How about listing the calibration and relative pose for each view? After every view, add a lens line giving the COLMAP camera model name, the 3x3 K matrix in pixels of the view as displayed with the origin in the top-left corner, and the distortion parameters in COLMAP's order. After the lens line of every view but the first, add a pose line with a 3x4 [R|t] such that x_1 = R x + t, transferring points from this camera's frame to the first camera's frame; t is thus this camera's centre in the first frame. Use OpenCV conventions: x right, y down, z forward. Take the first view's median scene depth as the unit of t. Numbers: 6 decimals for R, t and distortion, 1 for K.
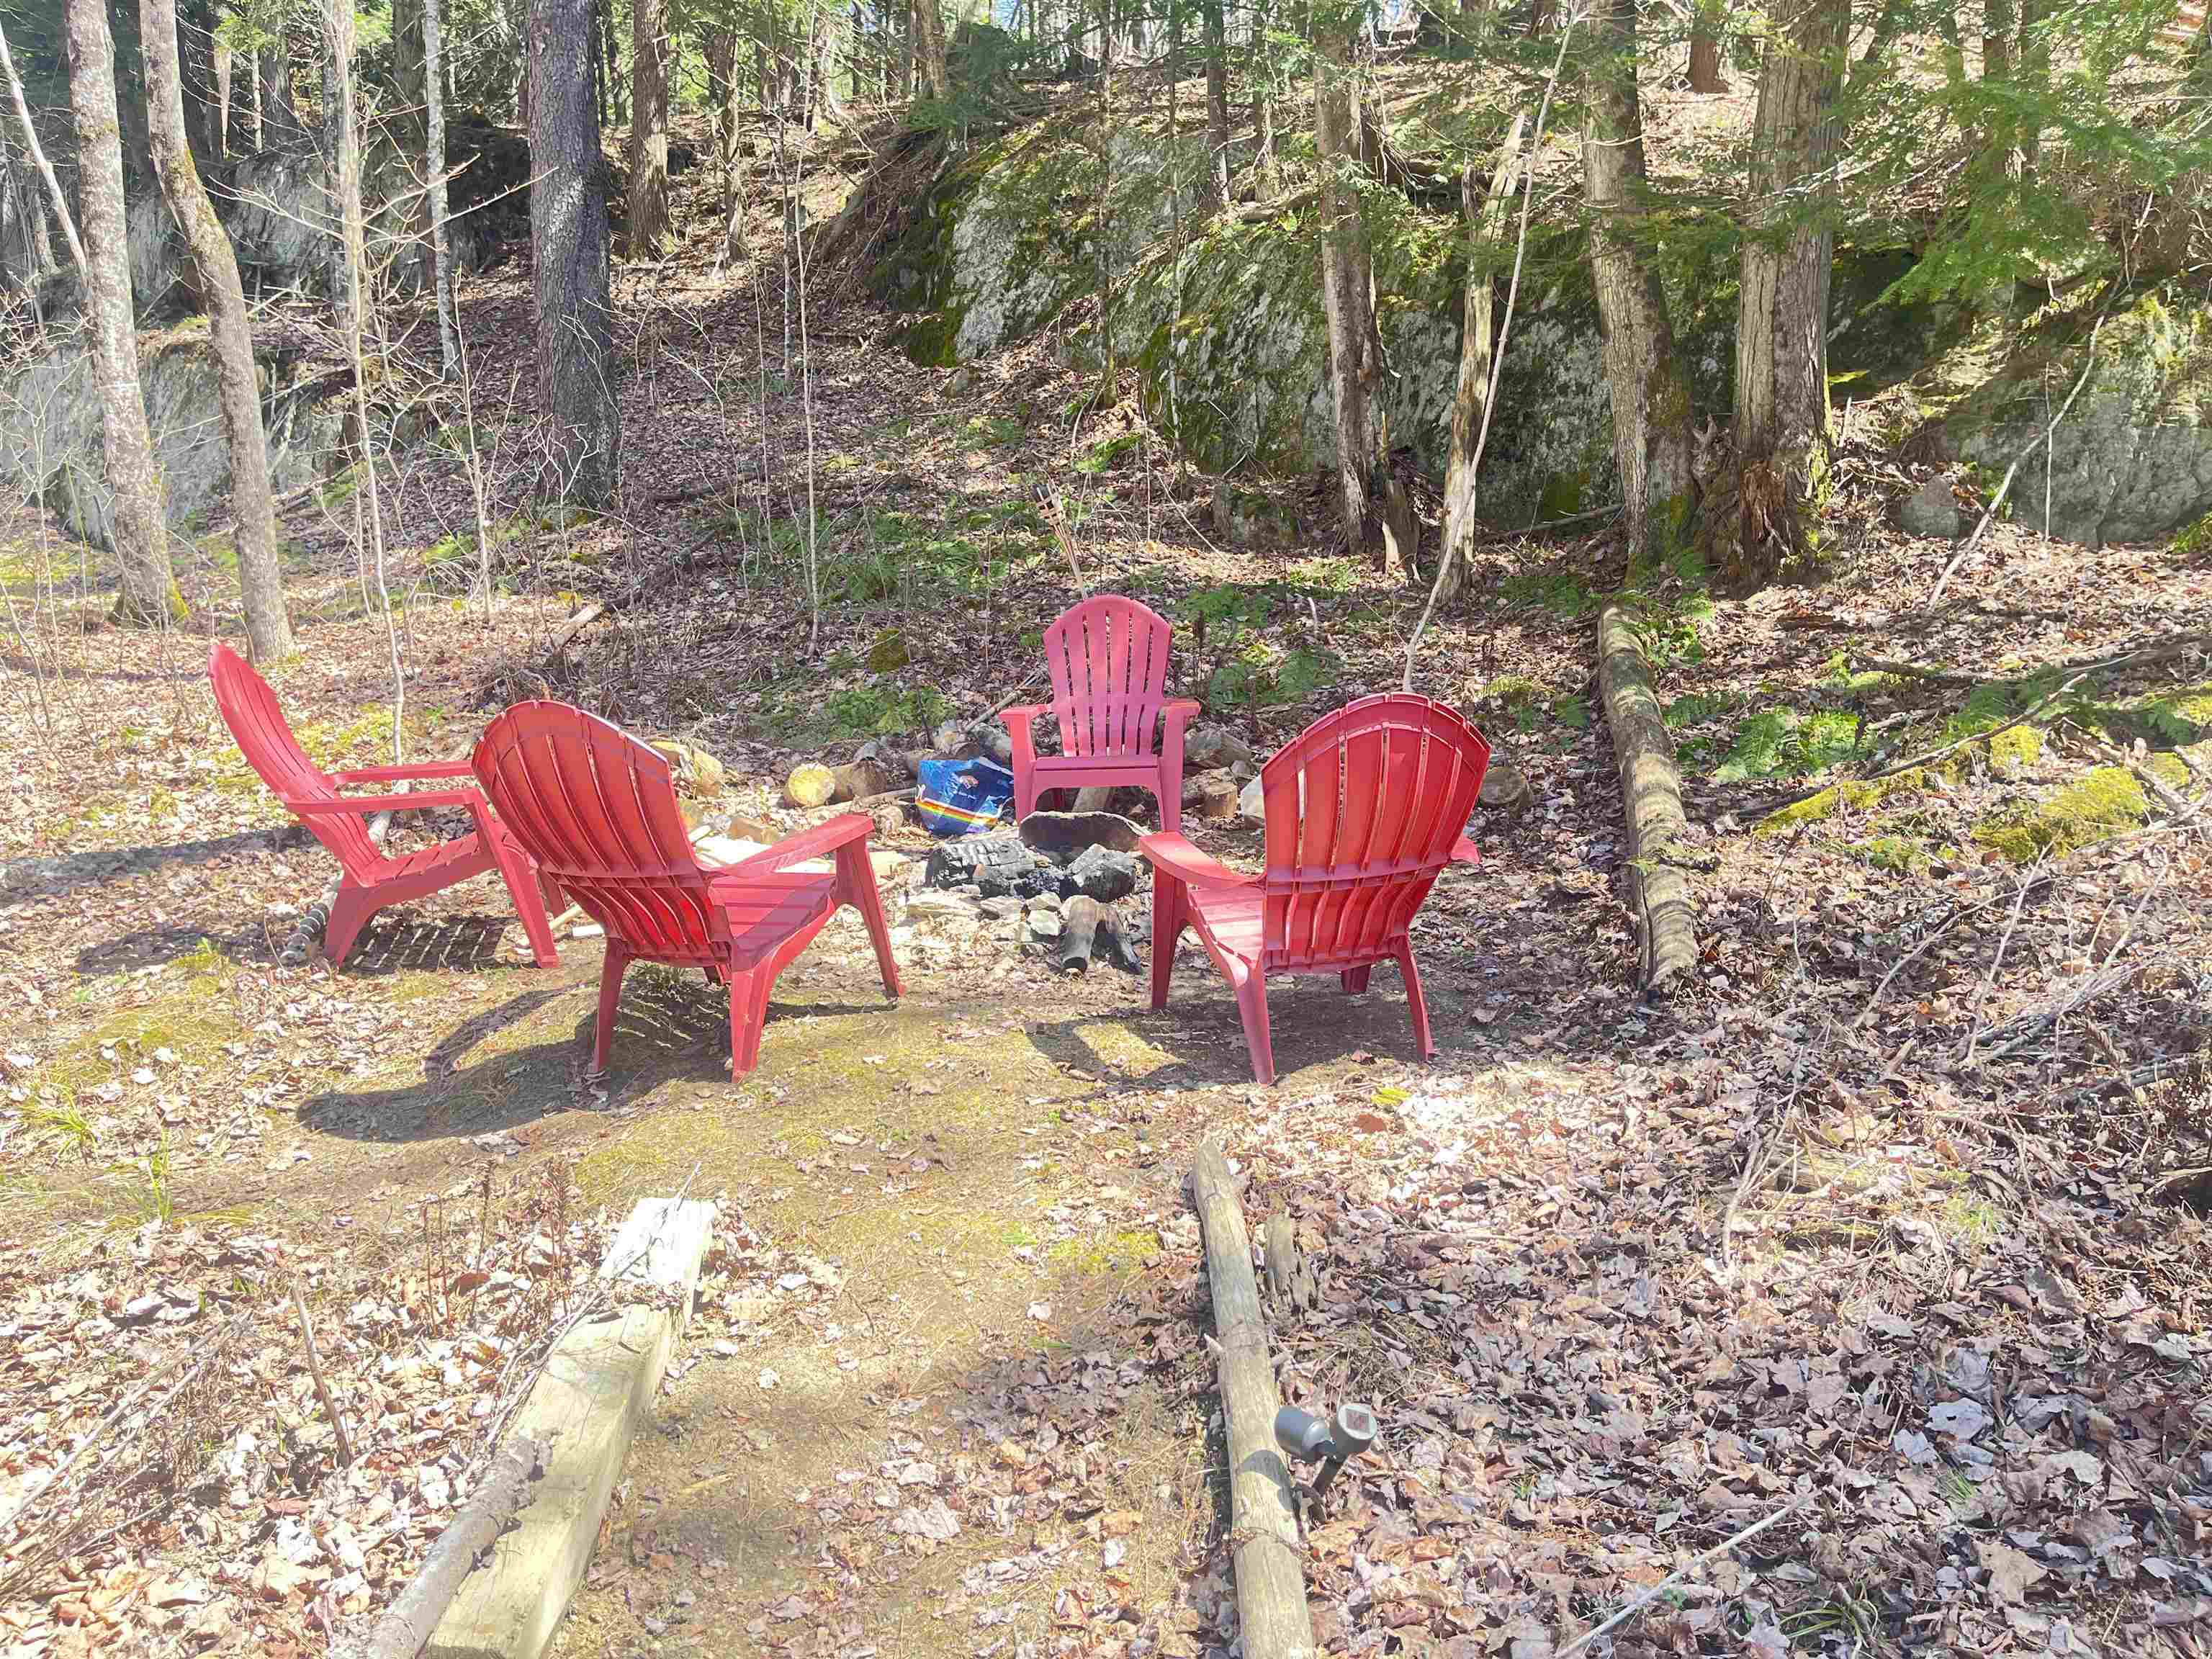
lens RADIAL K [[1655.8, 0, 1103.0], [0, 1655.8, 831.9], [0, 0, 1]] dist [0.023361, -0.001065]
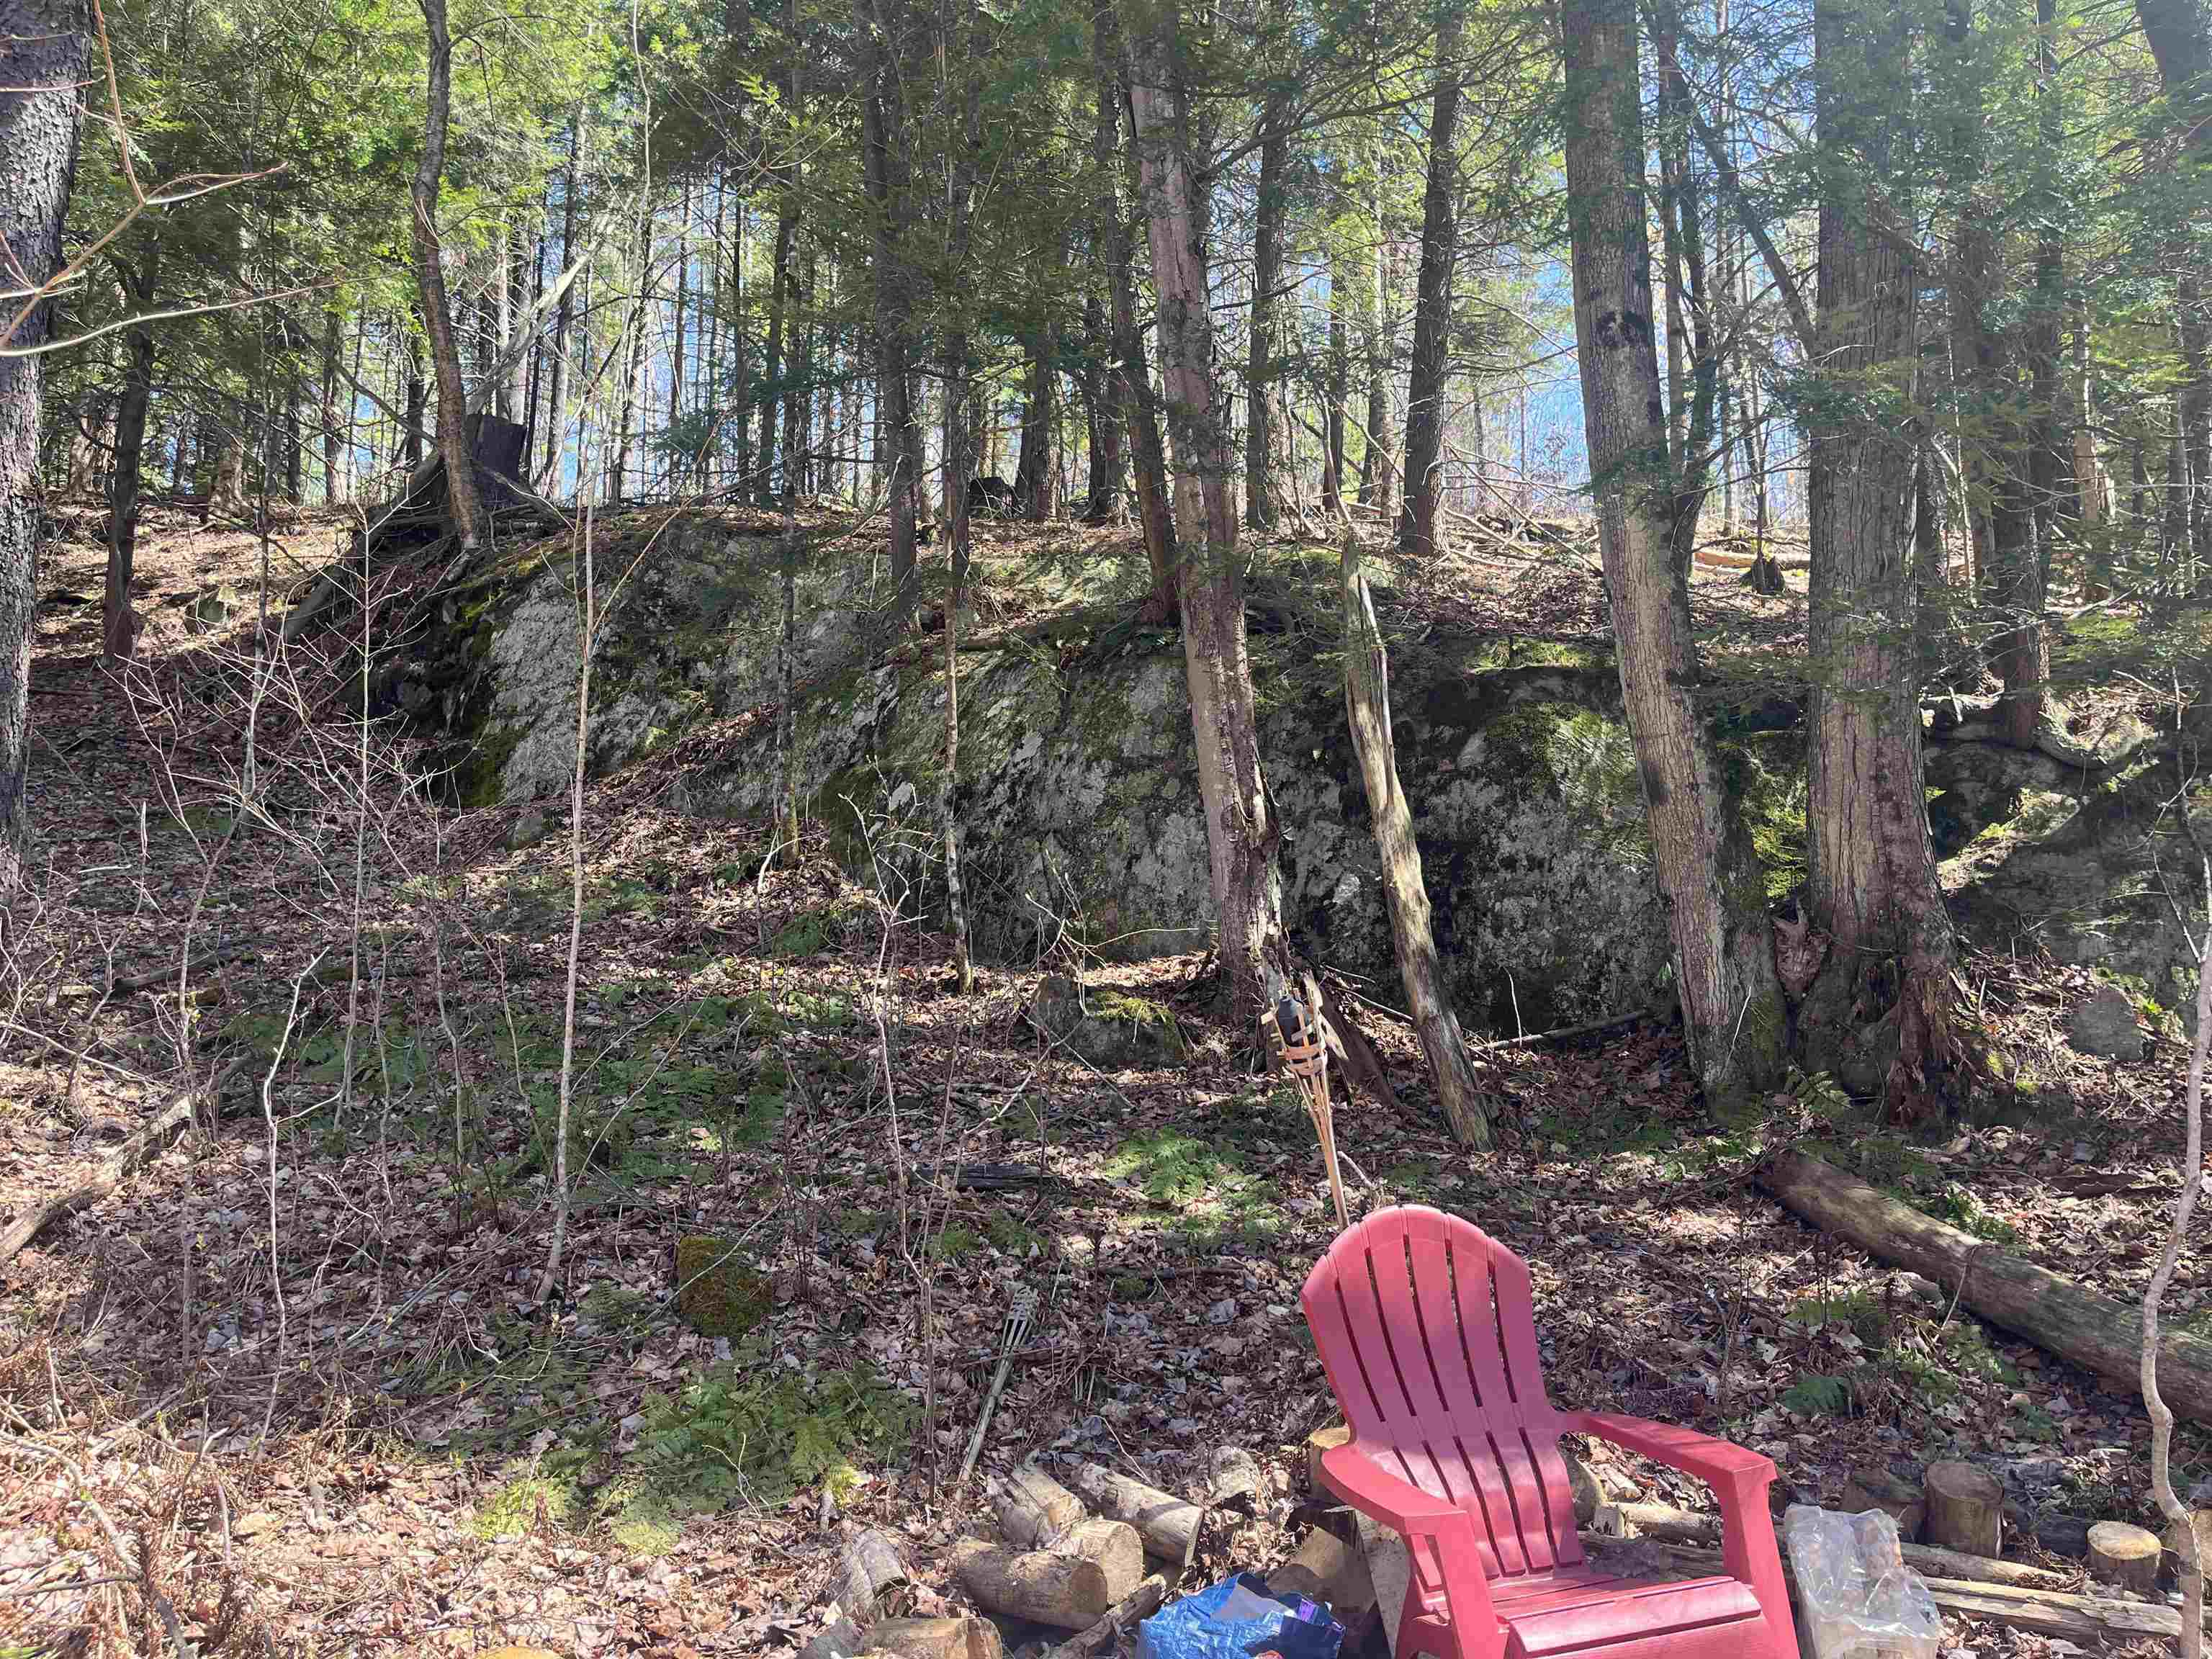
lens RADIAL K [[1655.8, 0, 1110.0], [0, 1655.8, 832.7], [0, 0, 1]] dist [0.023361, -0.001065]
pose [[0.915646, 0.037946, 0.400191, -0.184644], [0.073844, 0.962716, -0.260239, -0.078990], [-0.395145, 0.267839, 0.878705, 0.334754]]
